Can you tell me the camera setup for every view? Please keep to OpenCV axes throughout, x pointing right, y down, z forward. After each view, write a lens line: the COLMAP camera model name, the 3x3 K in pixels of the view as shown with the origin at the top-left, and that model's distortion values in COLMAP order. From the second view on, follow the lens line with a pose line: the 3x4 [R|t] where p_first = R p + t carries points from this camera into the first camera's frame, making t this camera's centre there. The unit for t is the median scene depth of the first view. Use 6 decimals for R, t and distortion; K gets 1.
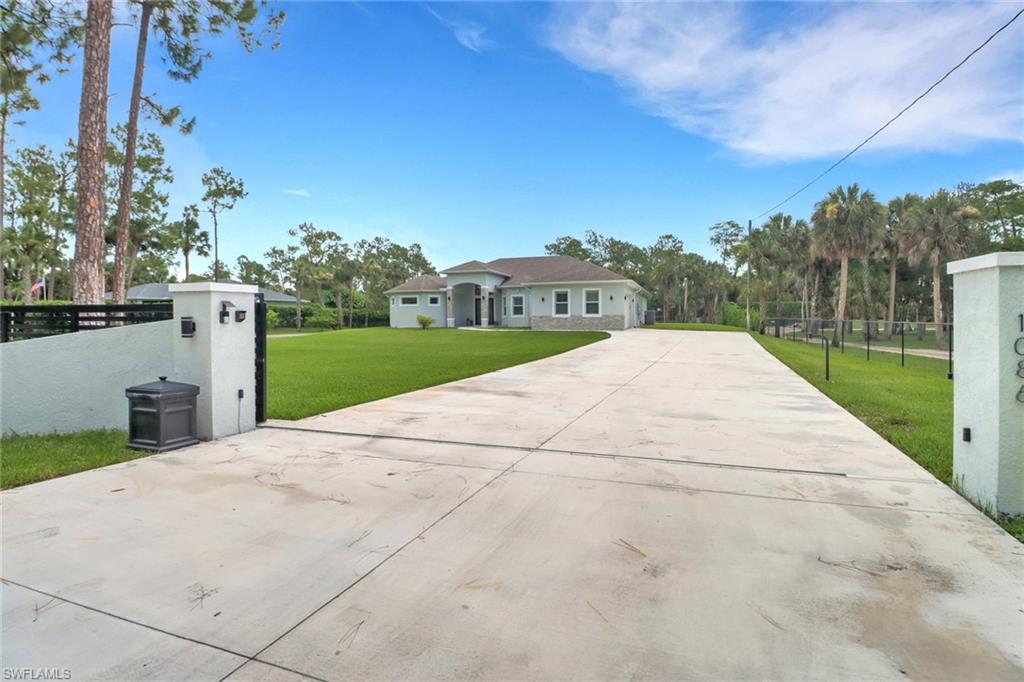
lens RADIAL K [[481.2, 0, 517.6], [0, 481.2, 330.1], [0, 0, 1]] dist [0.000076, -0.013776]
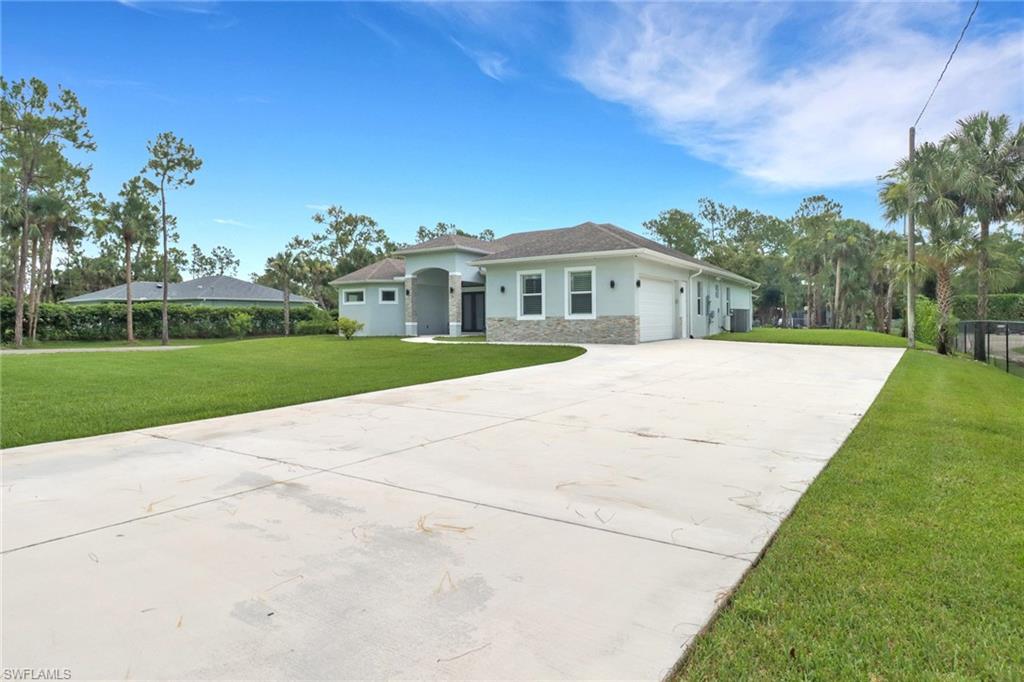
lens RADIAL K [[578.8, 0, 509.3], [0, 578.8, 326.9], [0, 0, 1]] dist [0.020792, -0.024949]
pose [[0.972907, -0.001436, -0.231191, 0.177044], [-0.002267, 0.999873, -0.015751, -0.005976], [0.231184, 0.015848, 0.972781, 0.257096]]
